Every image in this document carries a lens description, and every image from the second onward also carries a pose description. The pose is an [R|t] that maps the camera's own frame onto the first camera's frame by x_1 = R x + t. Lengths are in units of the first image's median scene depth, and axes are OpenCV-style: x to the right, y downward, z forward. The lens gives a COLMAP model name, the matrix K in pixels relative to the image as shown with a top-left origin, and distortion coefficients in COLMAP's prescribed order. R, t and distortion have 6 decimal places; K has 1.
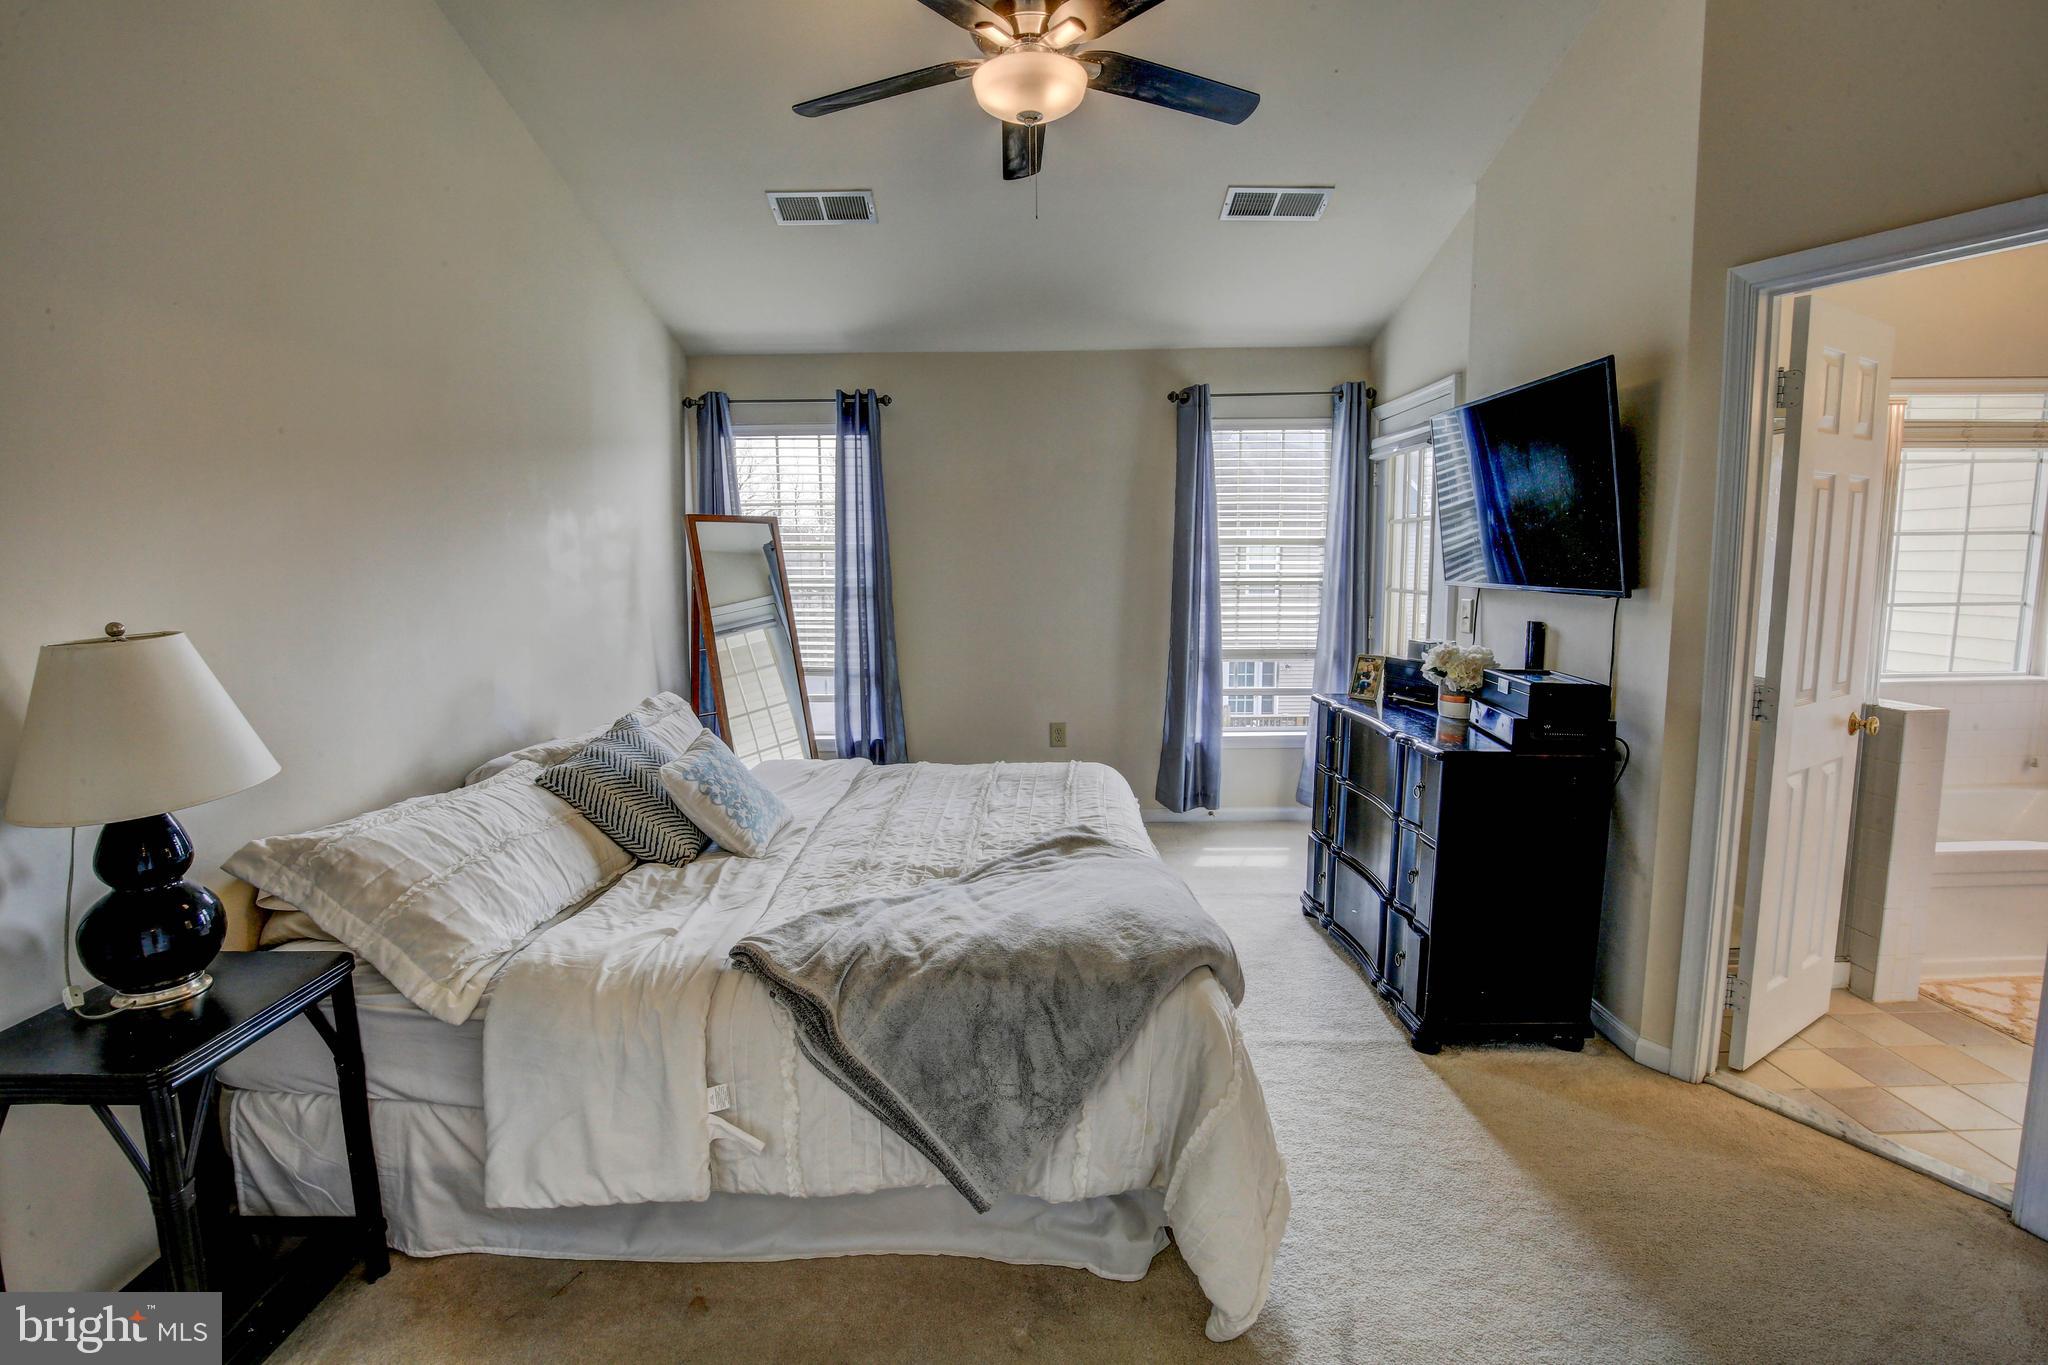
lens RADIAL K [[941.8, 0, 1016.4], [0, 941.8, 674.7], [0, 0, 1]] dist [-0.035469, 0.006339]
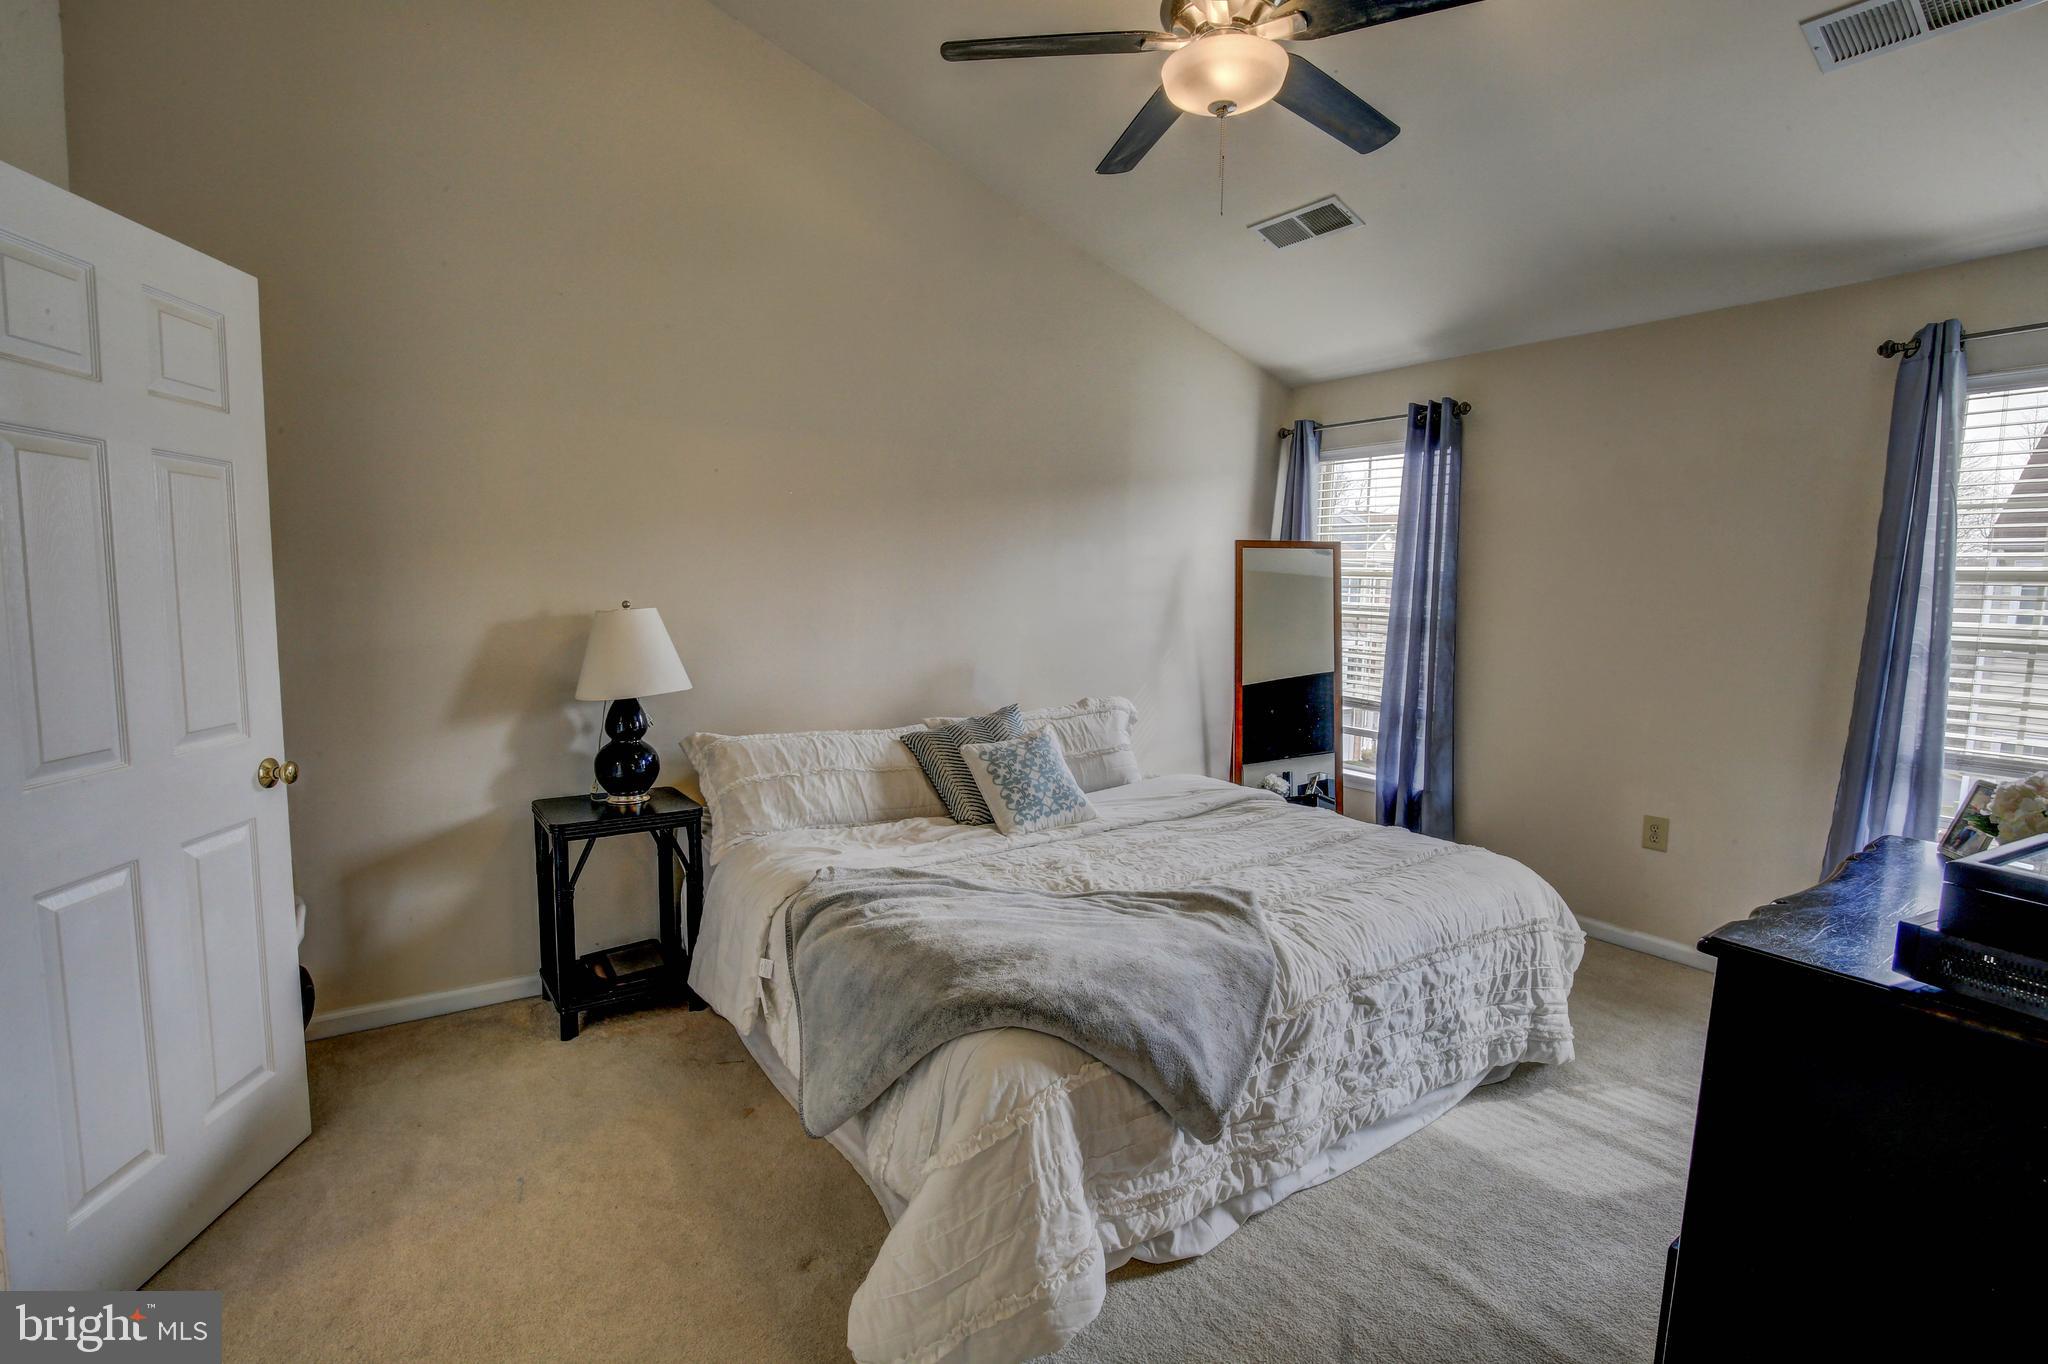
lens RADIAL K [[941.8, 0, 1018.3], [0, 941.8, 684.9], [0, 0, 1]] dist [-0.035469, 0.006339]
pose [[0.574272, 0.109730, -0.811277, 0.464384], [-0.122655, 0.991324, 0.047260, -0.033285], [0.809424, 0.072367, 0.582748, 0.223942]]
